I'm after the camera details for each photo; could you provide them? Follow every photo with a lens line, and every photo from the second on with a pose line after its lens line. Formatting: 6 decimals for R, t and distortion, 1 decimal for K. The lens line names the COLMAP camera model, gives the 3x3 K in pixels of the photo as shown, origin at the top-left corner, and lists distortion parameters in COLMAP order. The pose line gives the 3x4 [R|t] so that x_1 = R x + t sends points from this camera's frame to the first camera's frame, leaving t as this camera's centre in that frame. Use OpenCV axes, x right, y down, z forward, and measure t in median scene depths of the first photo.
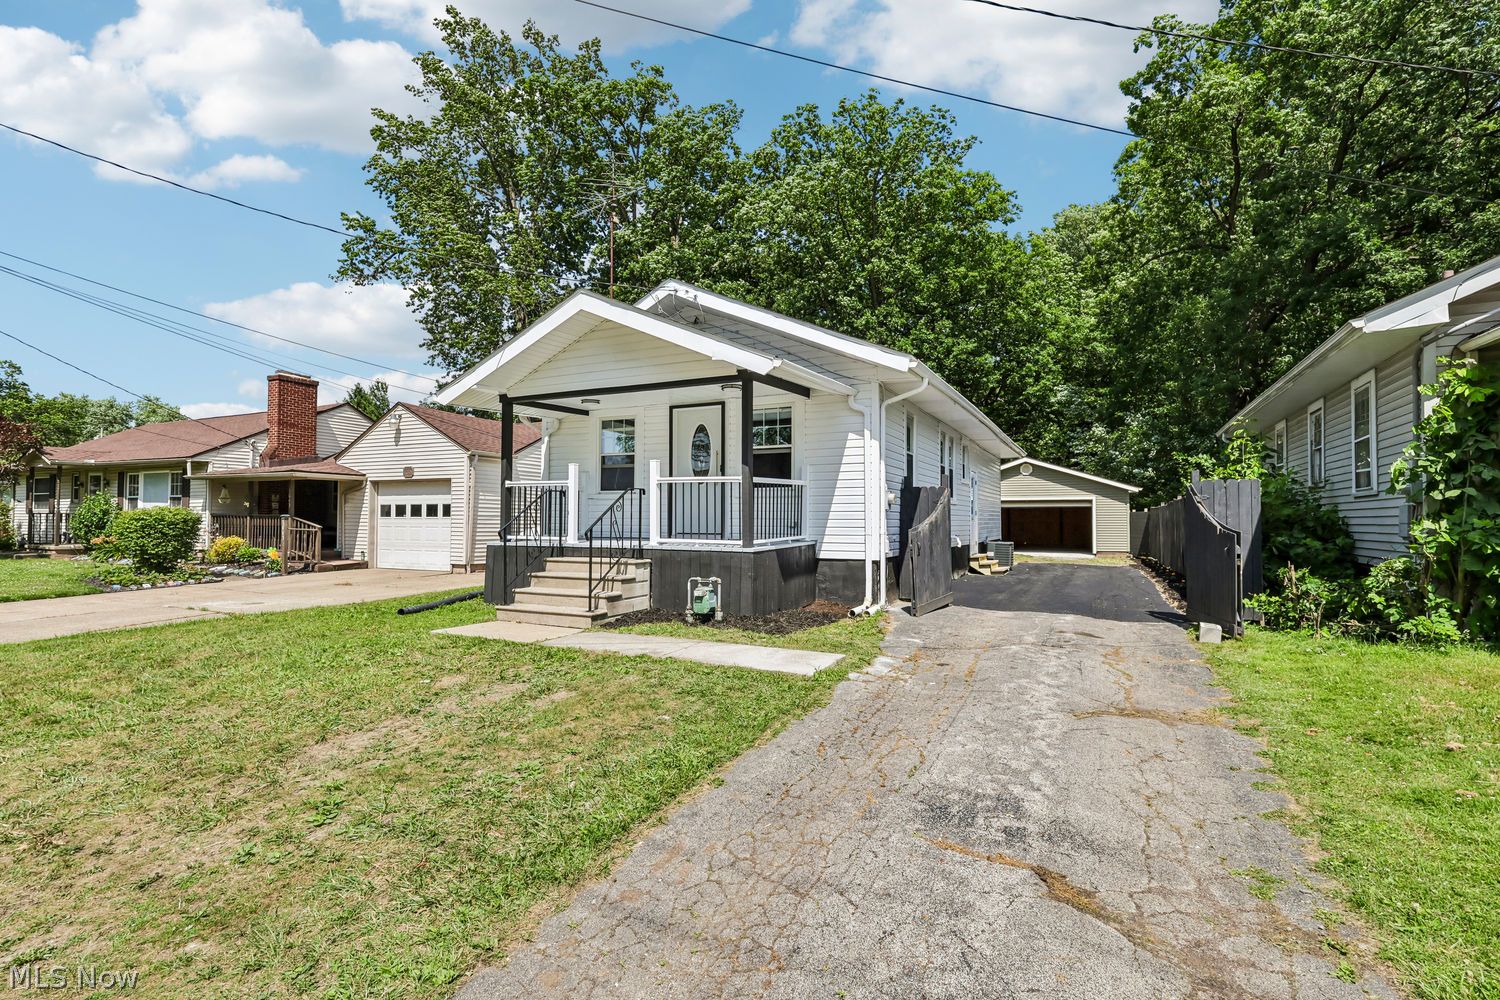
lens RADIAL K [[725.1, 0, 745.1], [0, 725.1, 509.0], [0, 0, 1]] dist [0.011553, 0.000226]
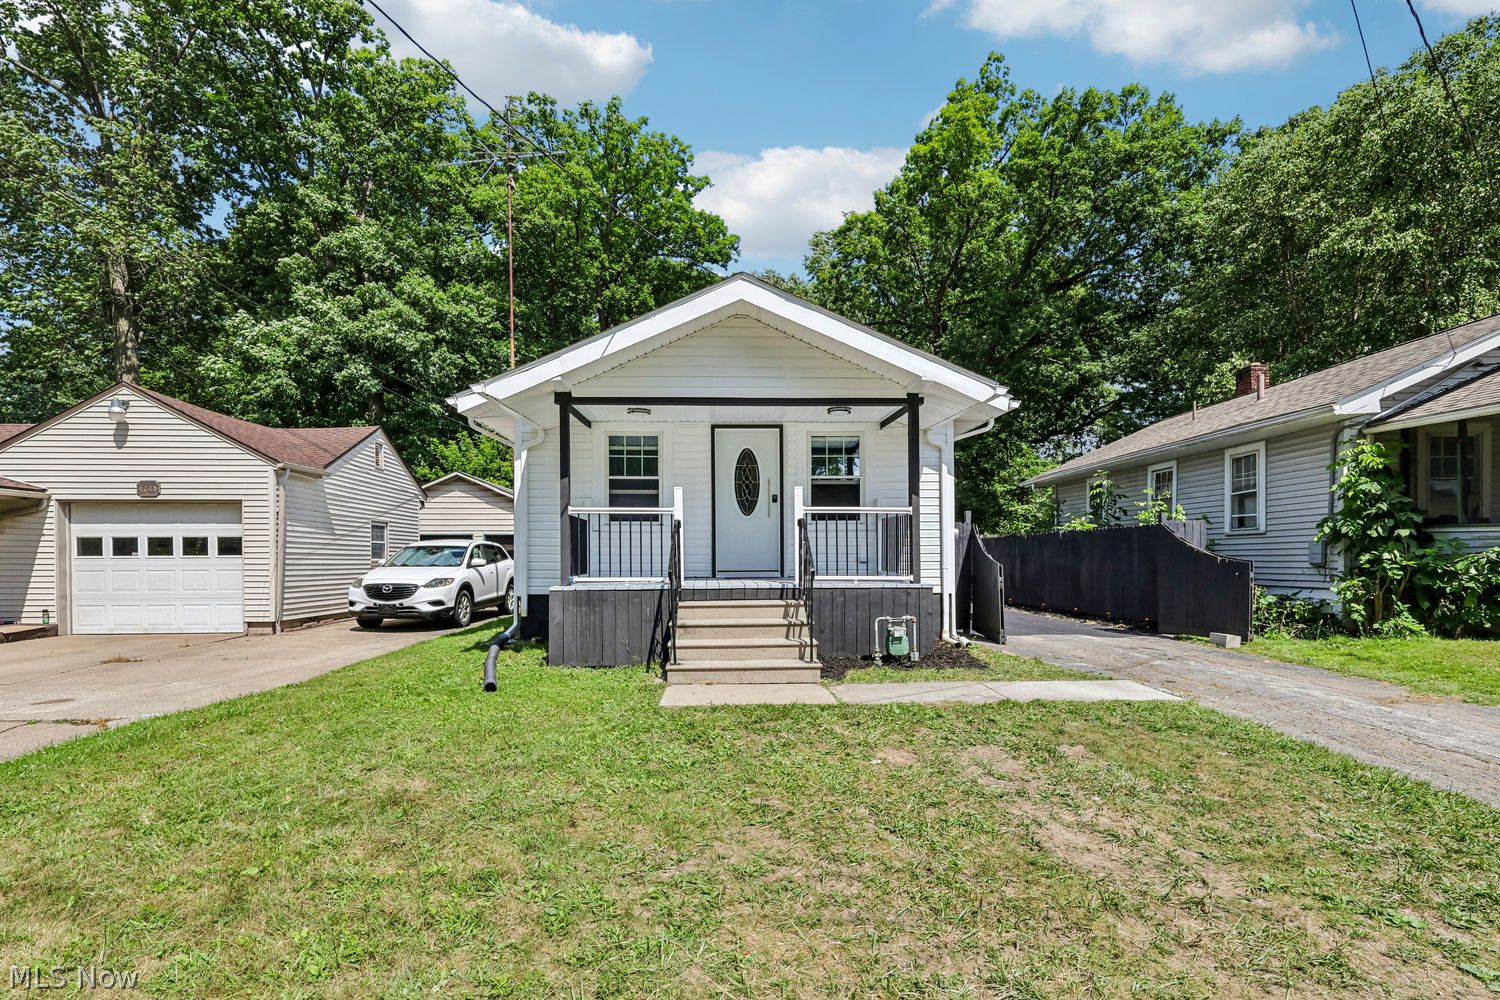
lens RADIAL K [[734.7, 0, 753.5], [0, 734.7, 570.1], [0, 0, 1]] dist [0.015116, -0.010593]
pose [[0.866734, -0.015755, 0.498521, -0.458709], [0.000008, 0.999501, 0.031574, 0.003862], [-0.498770, -0.027362, 0.866302, 0.190081]]
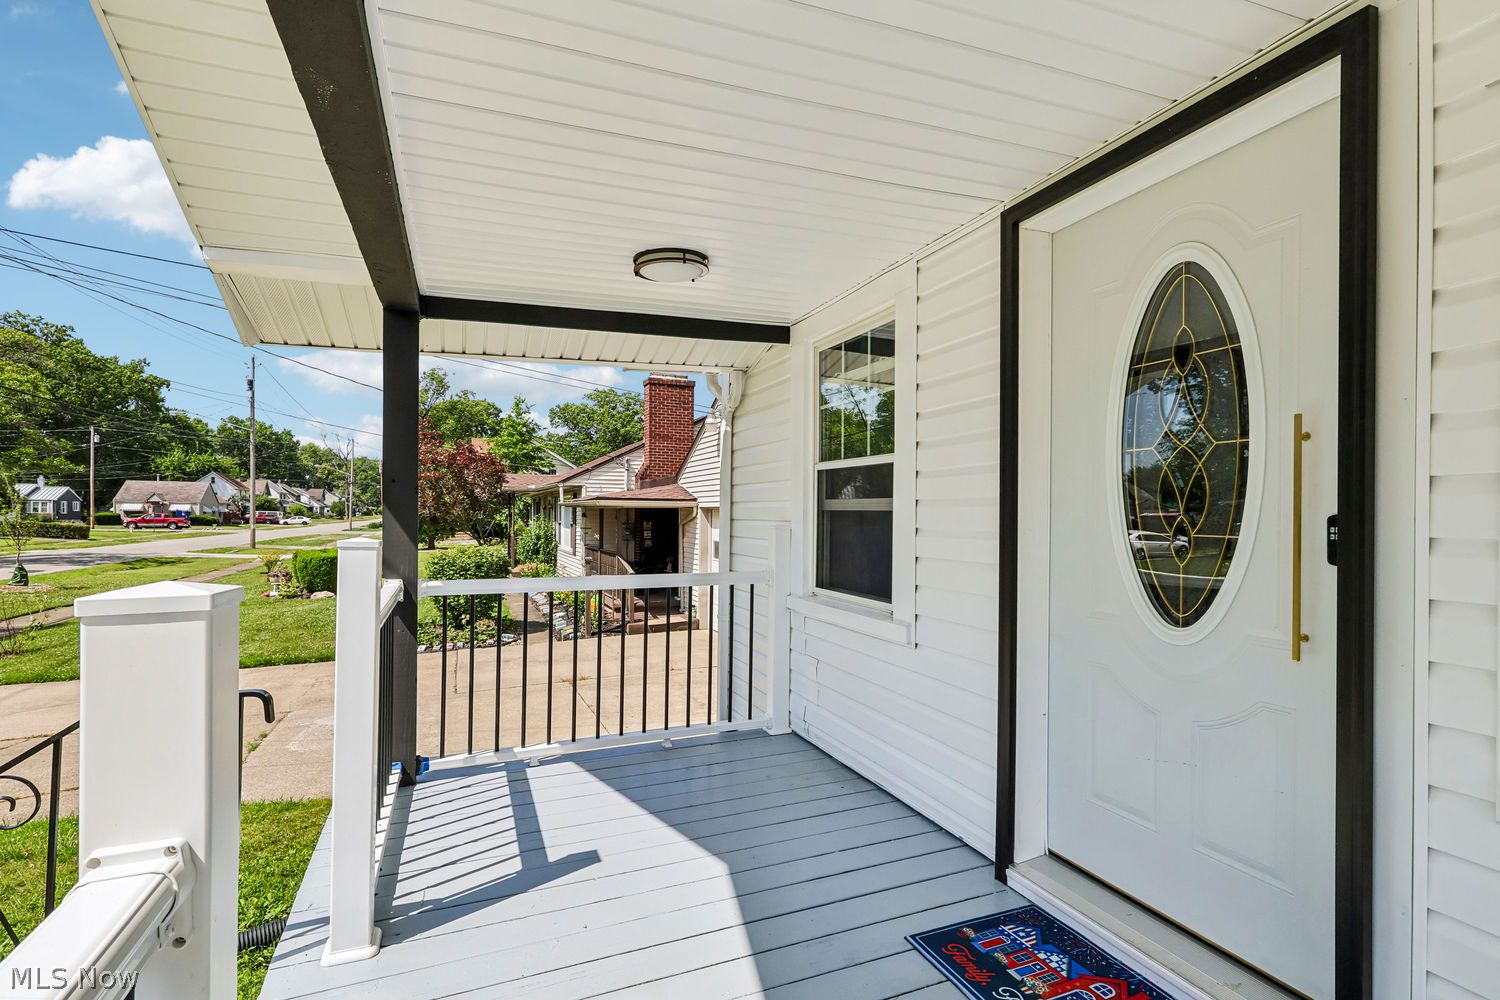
lens RADIAL K [[725.1, 0, 745.1], [0, 725.1, 509.0], [0, 0, 1]] dist [0.011553, 0.000226]
pose [[0.753717, -0.005064, -0.657179, -0.023736], [0.007110, 0.999975, 0.000449, -0.055516], [0.657160, -0.005011, 0.753734, 0.732077]]
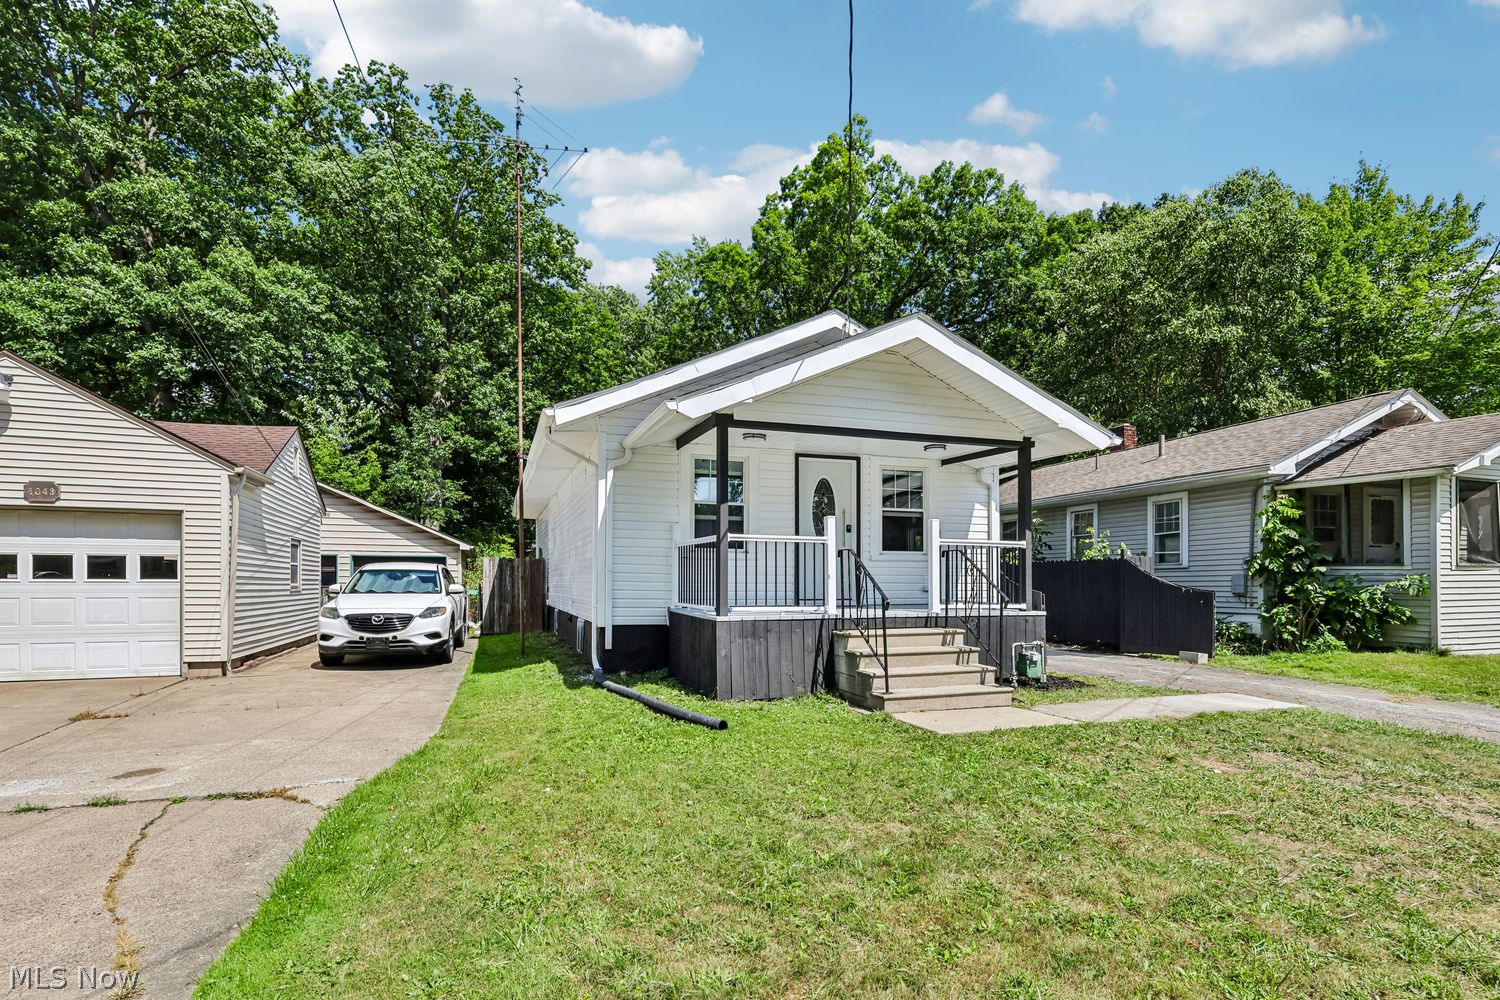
lens RADIAL K [[742.3, 0, 751.3], [0, 742.3, 586.3], [0, 0, 1]] dist [0.006509, 0.000657]
pose [[0.684740, -0.005219, 0.728769, -0.721327], [-0.010649, 0.999796, 0.017165, 0.002418], [-0.728710, -0.019514, 0.684544, 0.391090]]
